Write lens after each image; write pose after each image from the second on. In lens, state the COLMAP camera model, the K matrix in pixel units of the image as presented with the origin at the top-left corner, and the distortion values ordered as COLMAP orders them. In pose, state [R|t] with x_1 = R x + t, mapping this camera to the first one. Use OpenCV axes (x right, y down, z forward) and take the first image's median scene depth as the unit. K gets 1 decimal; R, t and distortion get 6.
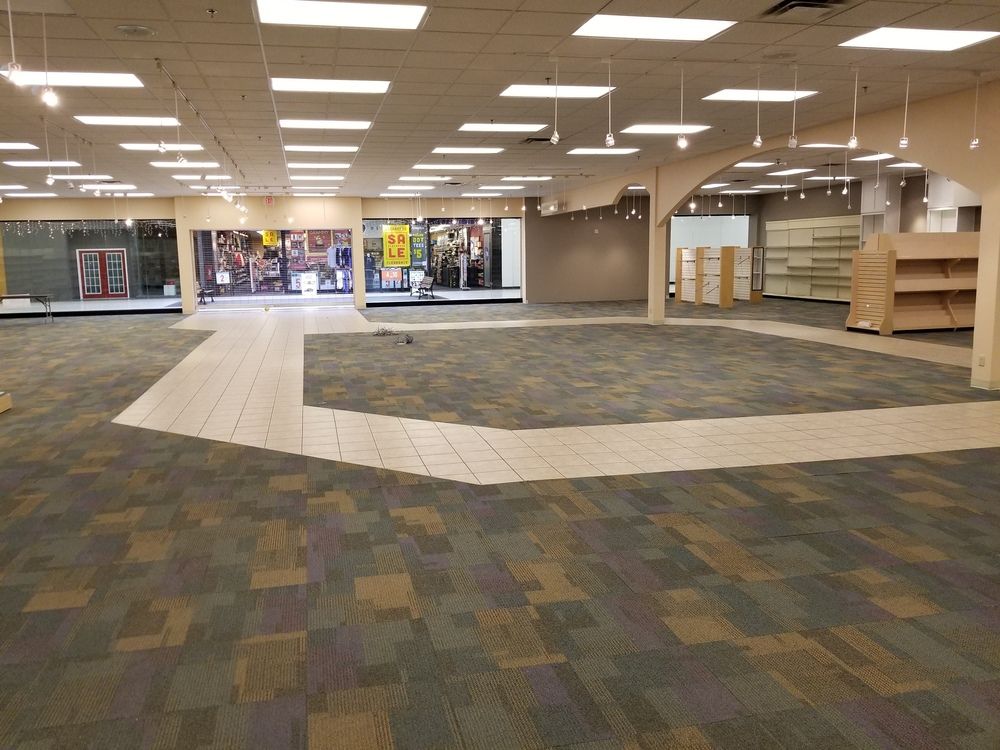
lens RADIAL K [[777.5, 0, 478.4], [0, 777.5, 358.6], [0, 0, 1]] dist [0.073442, -0.105781]
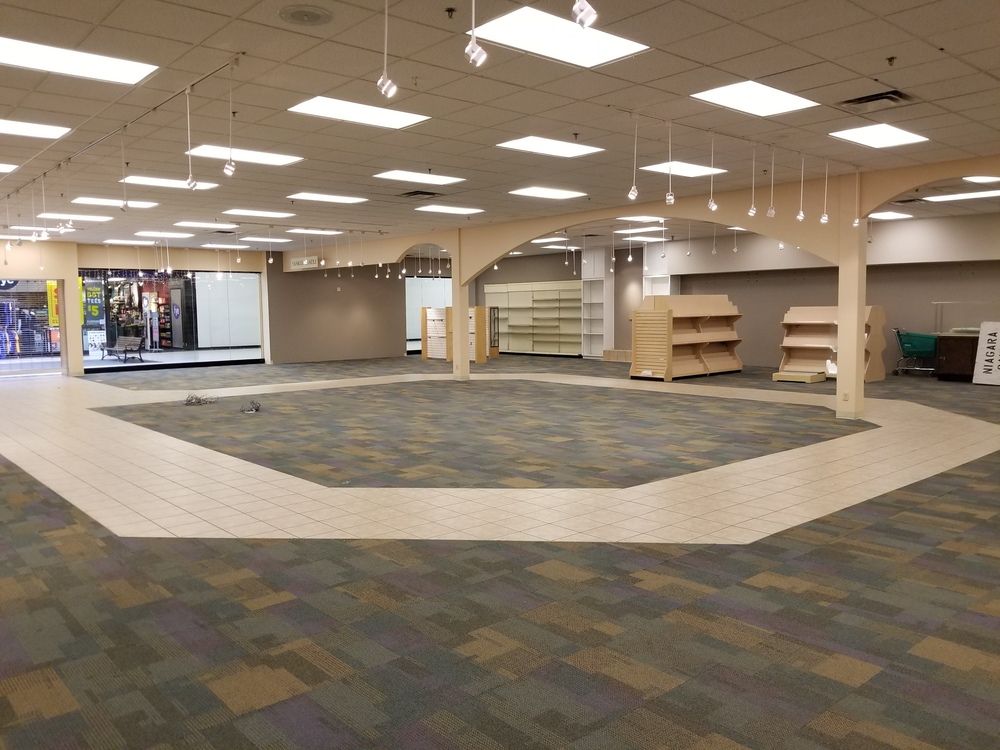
lens RADIAL K [[777.5, 0, 455.5], [0, 777.5, 378.8], [0, 0, 1]] dist [0.073442, -0.105781]
pose [[0.878124, -0.035844, 0.477088, -0.471211], [0.060277, 0.997532, -0.036000, -0.016740], [-0.474620, 0.060370, 0.878118, 0.190571]]
